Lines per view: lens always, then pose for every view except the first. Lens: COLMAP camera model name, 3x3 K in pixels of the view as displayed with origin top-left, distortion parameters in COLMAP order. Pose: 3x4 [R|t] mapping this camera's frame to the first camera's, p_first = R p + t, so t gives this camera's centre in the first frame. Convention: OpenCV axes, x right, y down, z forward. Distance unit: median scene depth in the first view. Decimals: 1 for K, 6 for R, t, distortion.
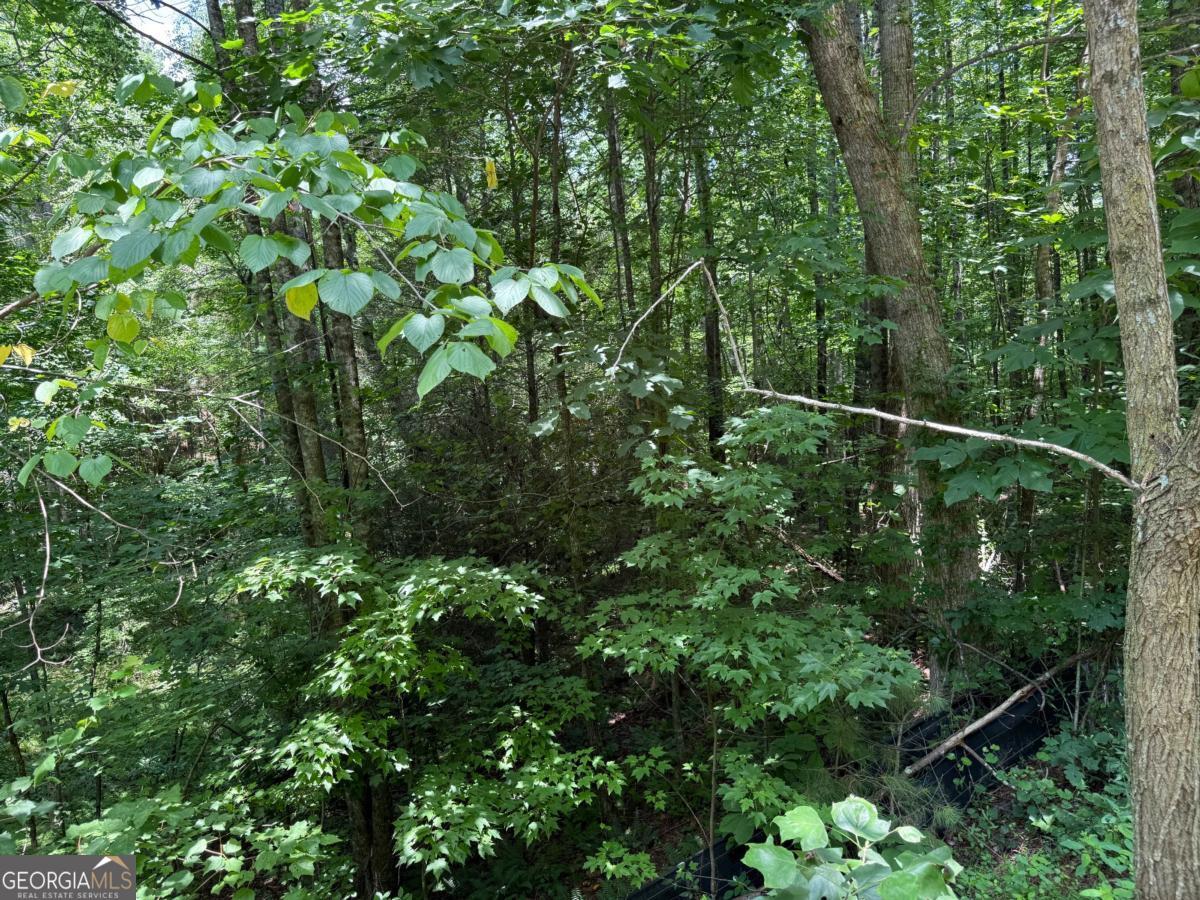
lens RADIAL K [[837.0, 0, 600.0], [0, 837.0, 450.0], [0, 0, 1]] dist [0.208469, -0.328011]
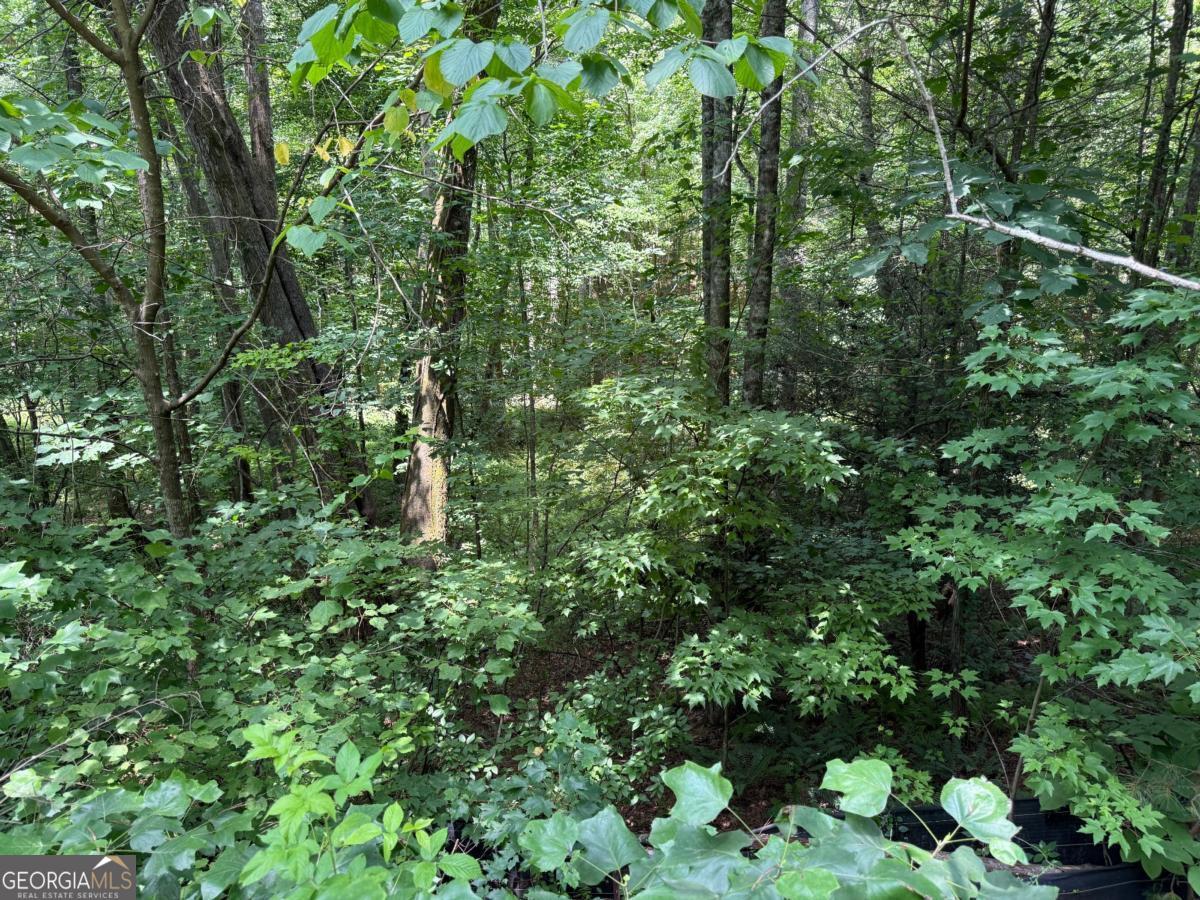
lens RADIAL K [[851.1, 0, 600.0], [0, 851.1, 450.0], [0, 0, 1]] dist [0.218419, -0.195700]
pose [[0.861107, 0.208389, -0.463756, 0.119783], [-0.128407, 0.971712, 0.198211, 0.003707], [0.491942, -0.111131, 0.863506, 0.077574]]
